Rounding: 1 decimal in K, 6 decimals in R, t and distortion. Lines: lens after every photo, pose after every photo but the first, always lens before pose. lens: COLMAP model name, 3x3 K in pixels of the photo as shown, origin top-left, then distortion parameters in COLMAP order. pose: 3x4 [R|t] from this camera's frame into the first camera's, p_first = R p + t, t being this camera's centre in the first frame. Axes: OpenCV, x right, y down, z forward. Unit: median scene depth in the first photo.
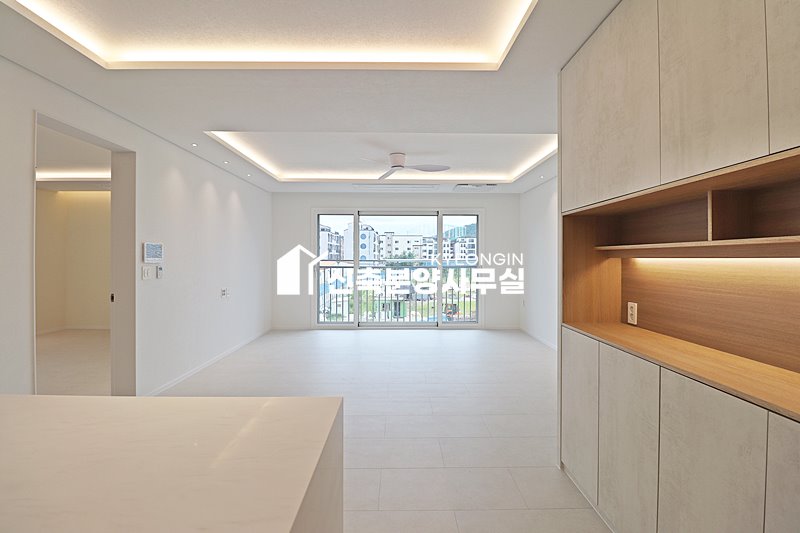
lens RADIAL K [[371.1, 0, 402.0], [0, 371.1, 260.0], [0, 0, 1]] dist [0.001638, -0.013200]
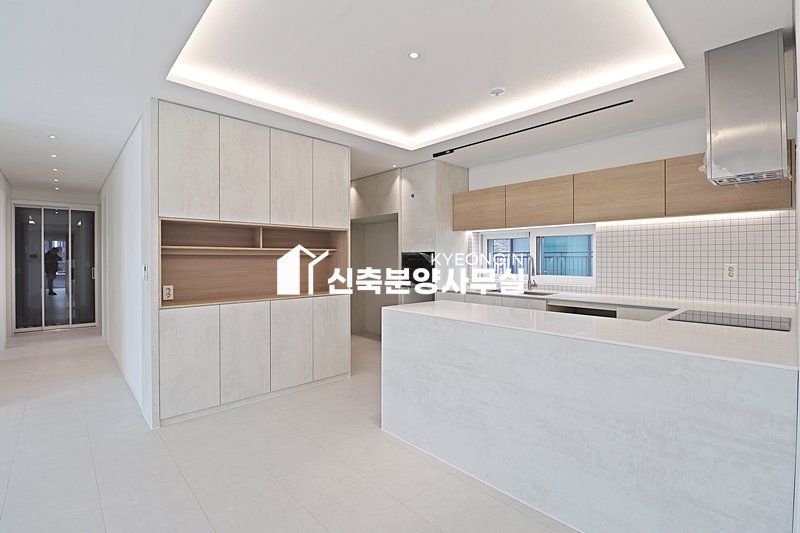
lens RADIAL K [[369.5, 0, 403.4], [0, 369.5, 259.1], [0, 0, 1]] dist [0.002078, -0.013448]
pose [[-0.680086, -0.001963, 0.733130, -0.419127], [0.002890, 0.999981, 0.005359, 0.003019], [-0.733127, 0.005763, -0.680068, 0.515644]]
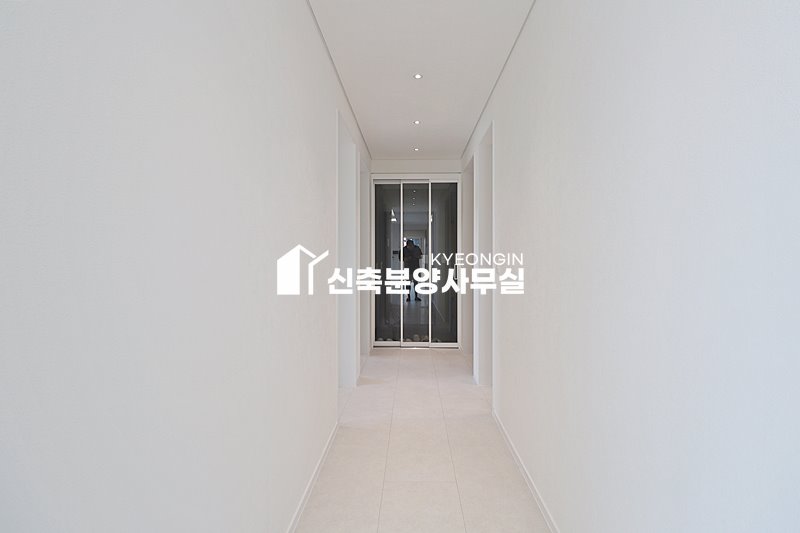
lens RADIAL K [[371.1, 0, 402.0], [0, 371.1, 260.0], [0, 0, 1]] dist [0.001638, -0.013200]
pose [[0.031422, -0.009376, 0.999462, 0.378814], [0.004587, 0.999947, 0.009236, 0.018399], [-0.999496, 0.004294, 0.031463, 0.538975]]
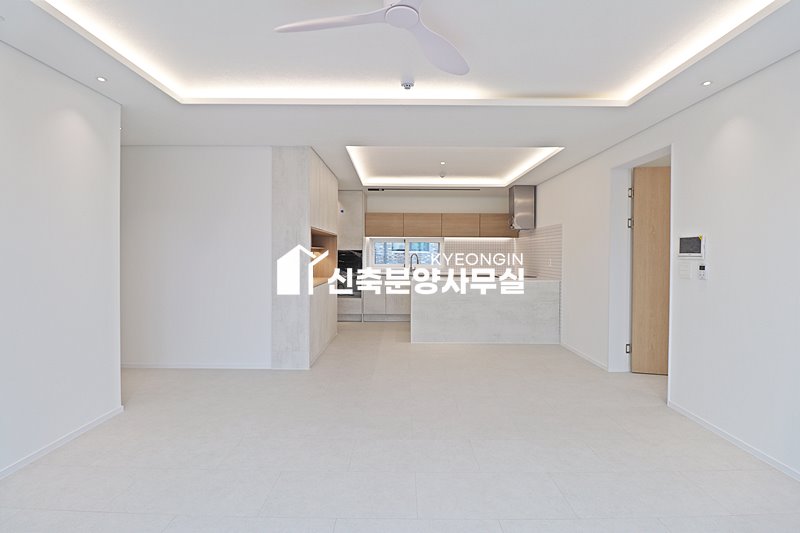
lens RADIAL K [[369.5, 0, 403.4], [0, 369.5, 259.1], [0, 0, 1]] dist [0.002078, -0.013448]
pose [[-0.999971, -0.007267, 0.002109, -0.010496], [-0.007228, 0.999812, 0.018016, -0.002040], [-0.002240, 0.018000, -0.999835, 1.170637]]
